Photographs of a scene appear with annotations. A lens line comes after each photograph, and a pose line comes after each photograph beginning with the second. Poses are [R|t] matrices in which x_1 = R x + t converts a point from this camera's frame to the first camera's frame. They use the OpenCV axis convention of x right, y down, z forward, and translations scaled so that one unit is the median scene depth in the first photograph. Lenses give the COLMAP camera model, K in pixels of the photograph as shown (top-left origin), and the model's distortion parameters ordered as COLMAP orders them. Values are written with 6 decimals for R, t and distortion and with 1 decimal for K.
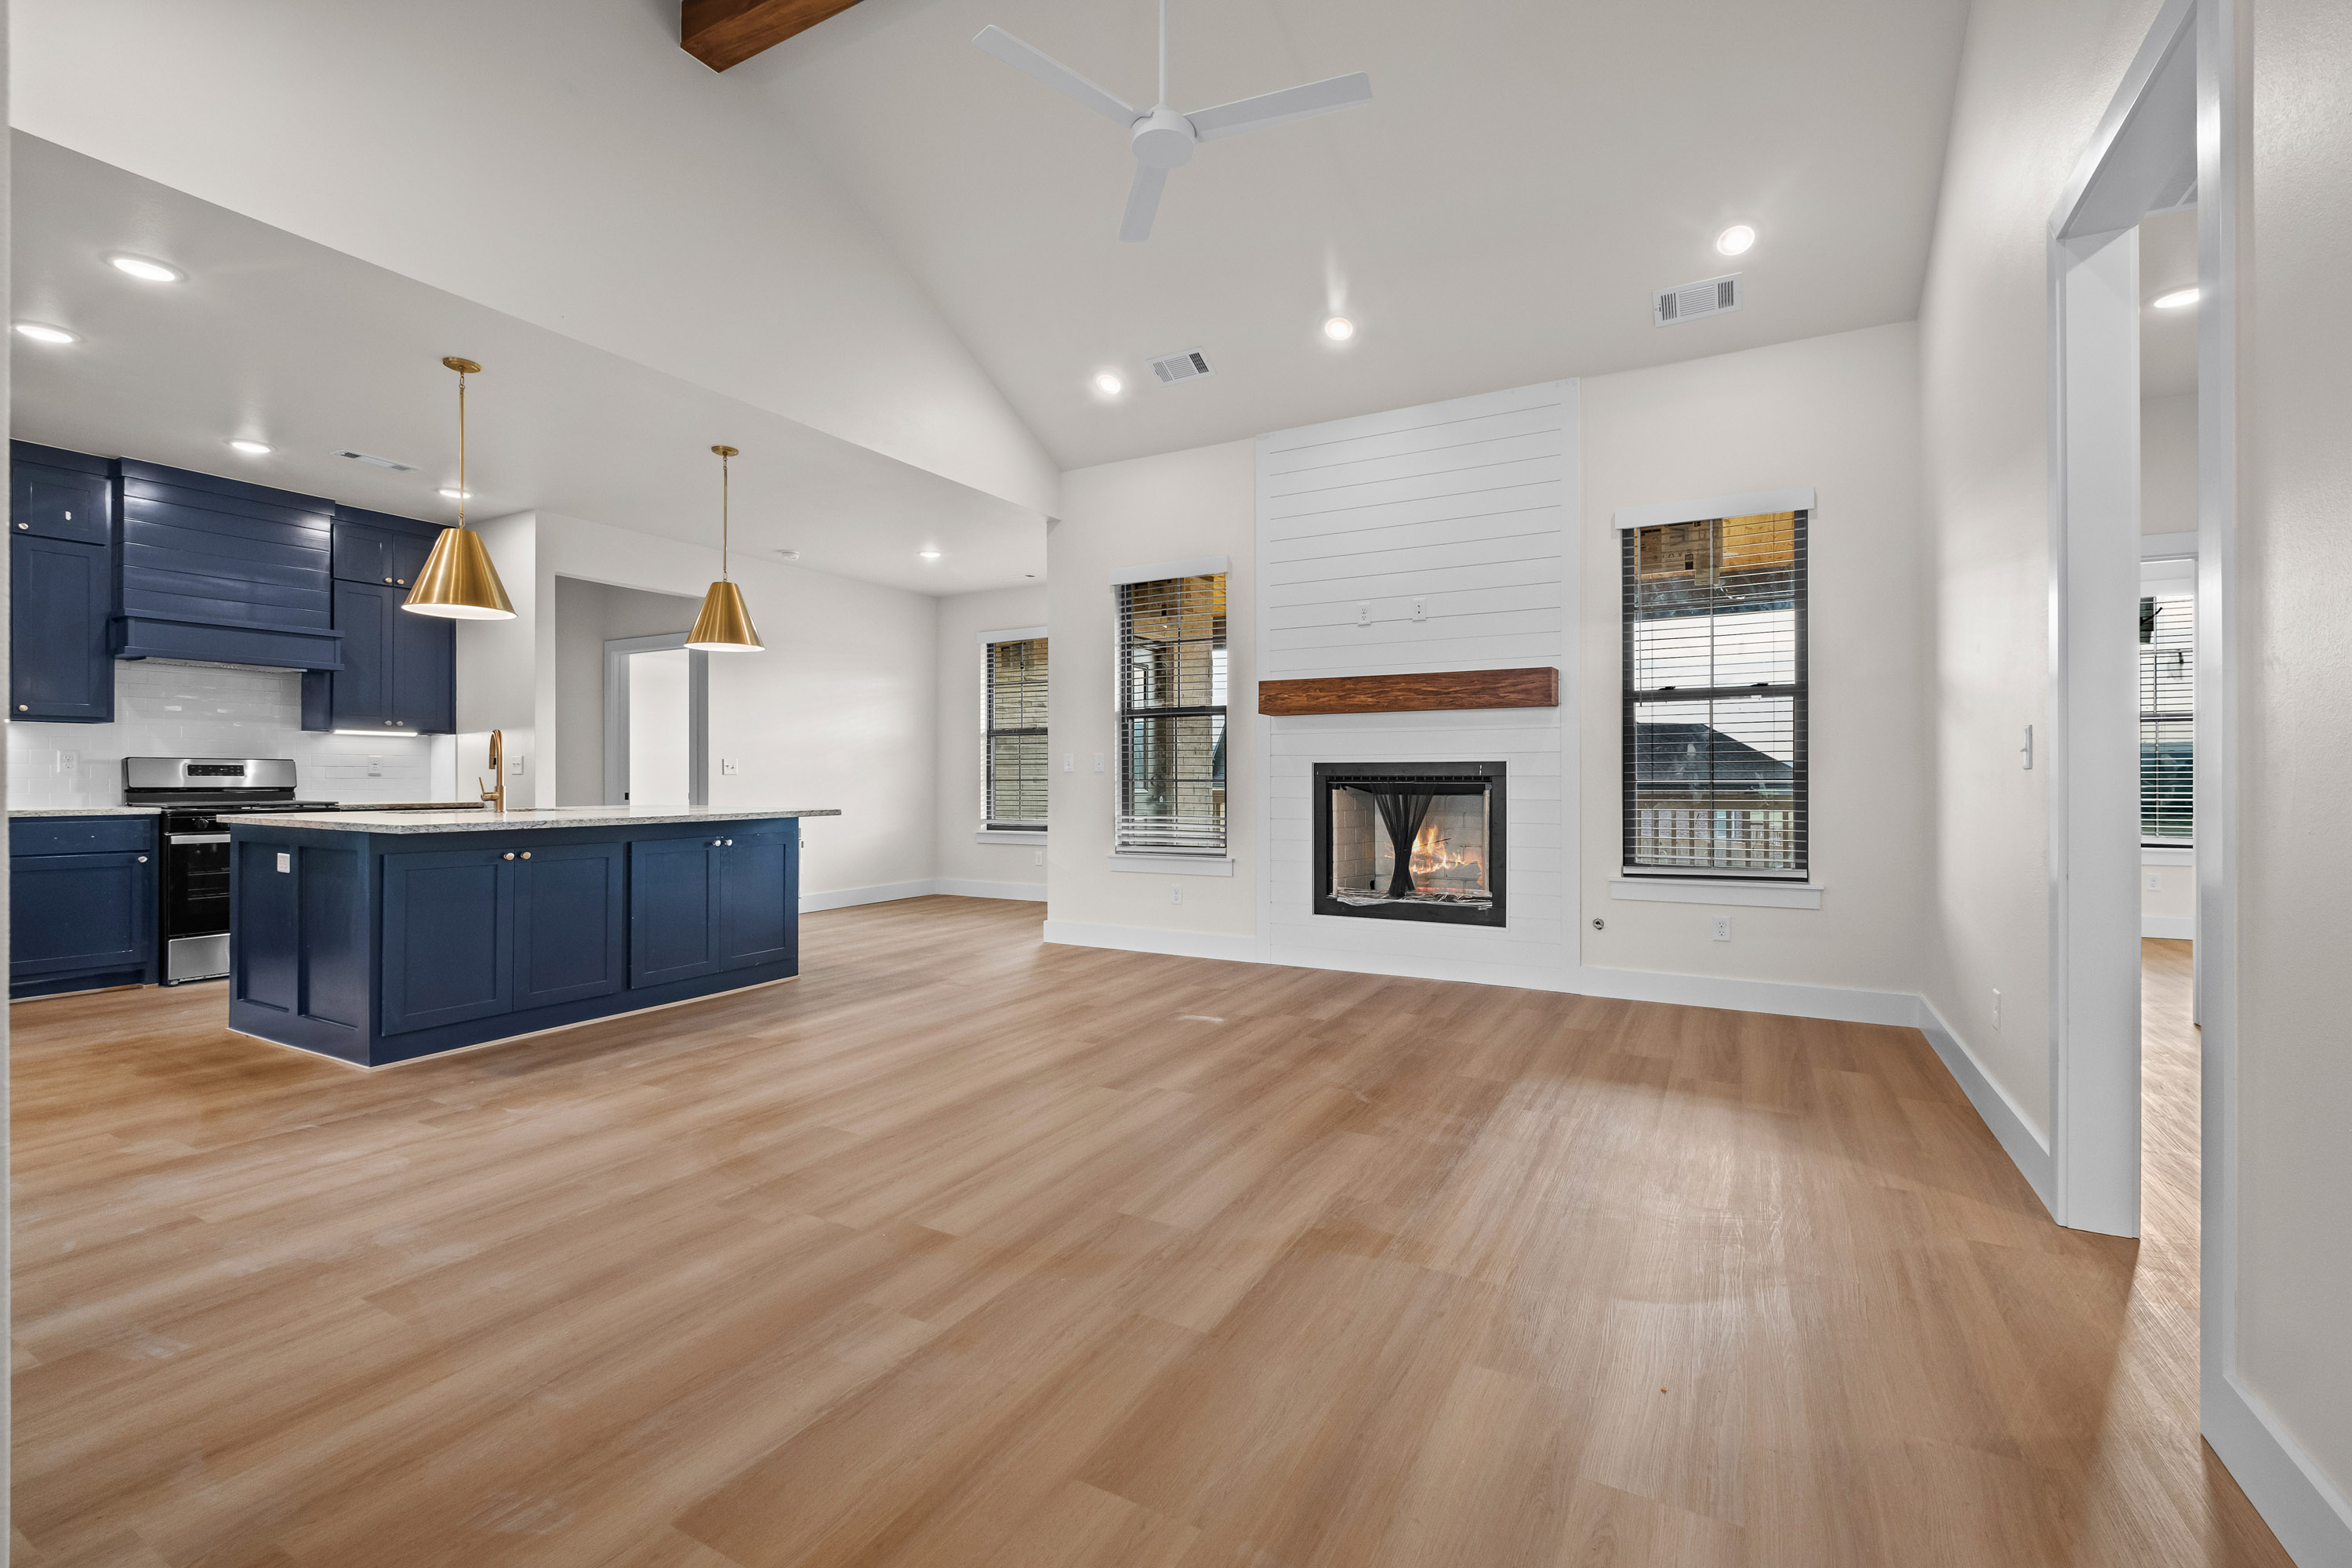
lens RADIAL K [[1021.8, 0, 1171.8], [0, 1021.8, 796.0], [0, 0, 1]] dist [-0.001413, -0.002177]
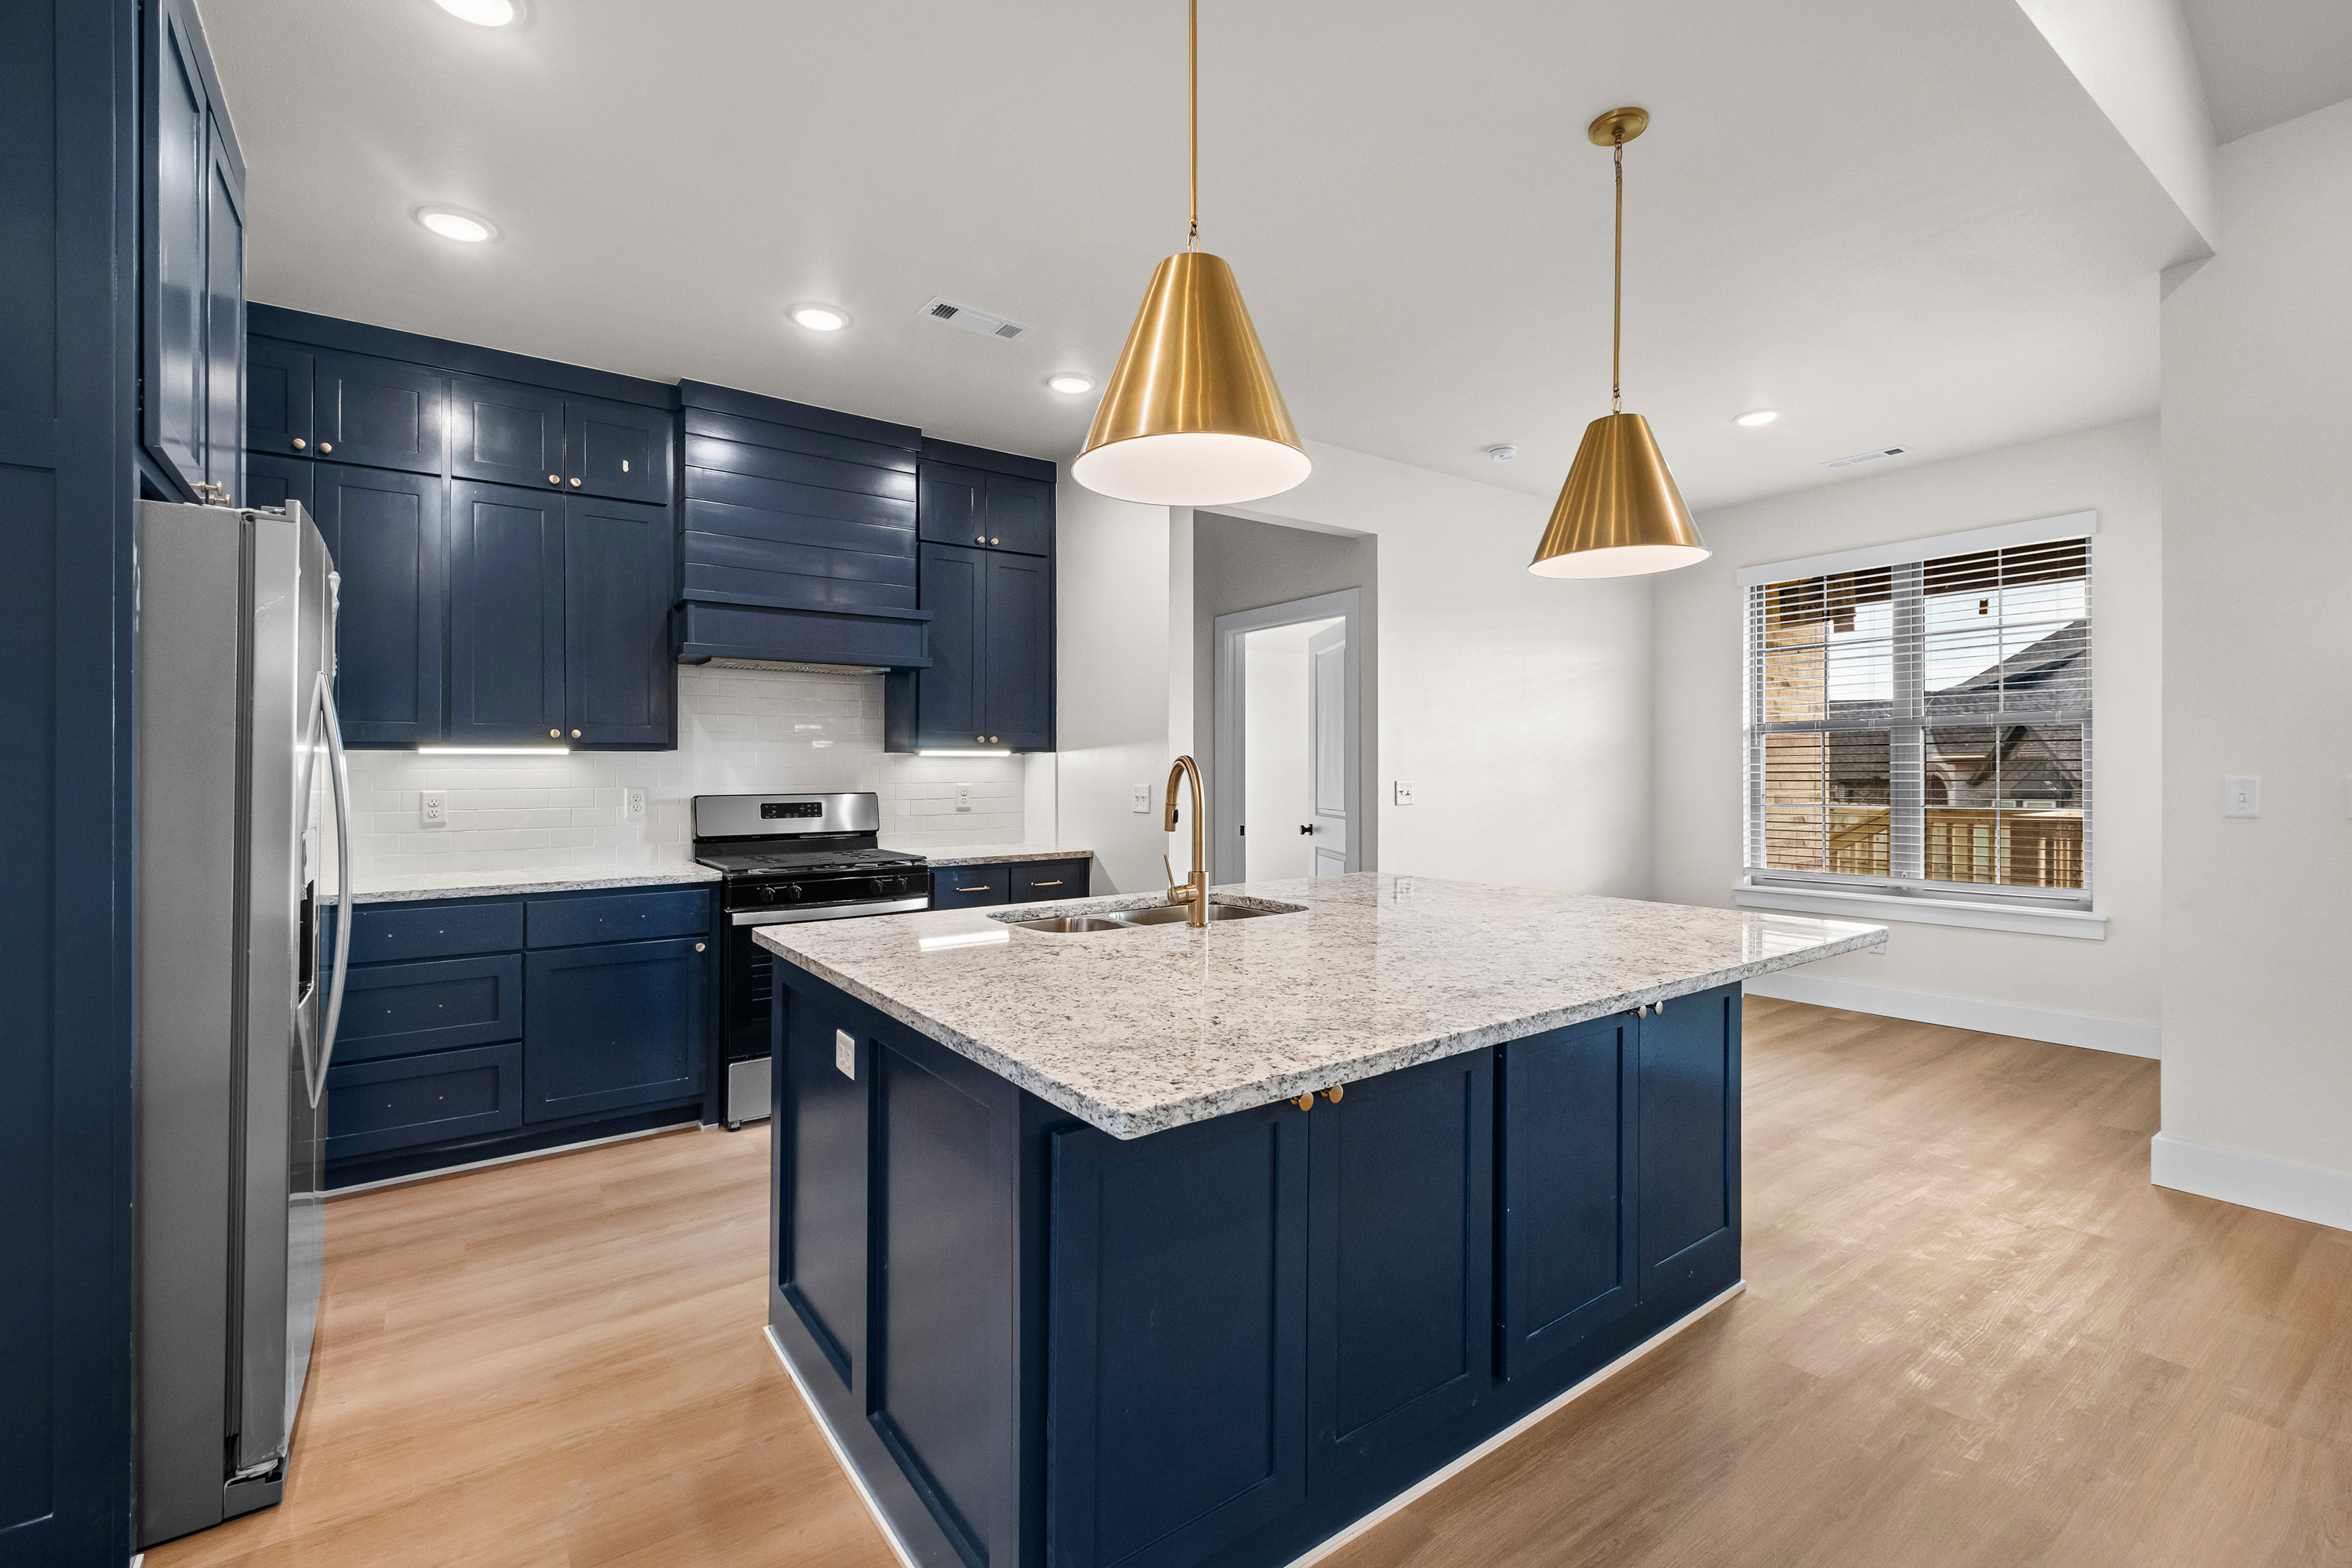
lens RADIAL K [[1021.8, 0, 1173.4], [0, 1021.8, 776.7], [0, 0, 1]] dist [-0.001413, -0.002177]
pose [[0.904806, -0.007228, -0.425762, -0.374907], [0.001791, 0.999912, -0.013170, -0.039502], [0.425820, 0.011154, 0.904739, 0.450479]]
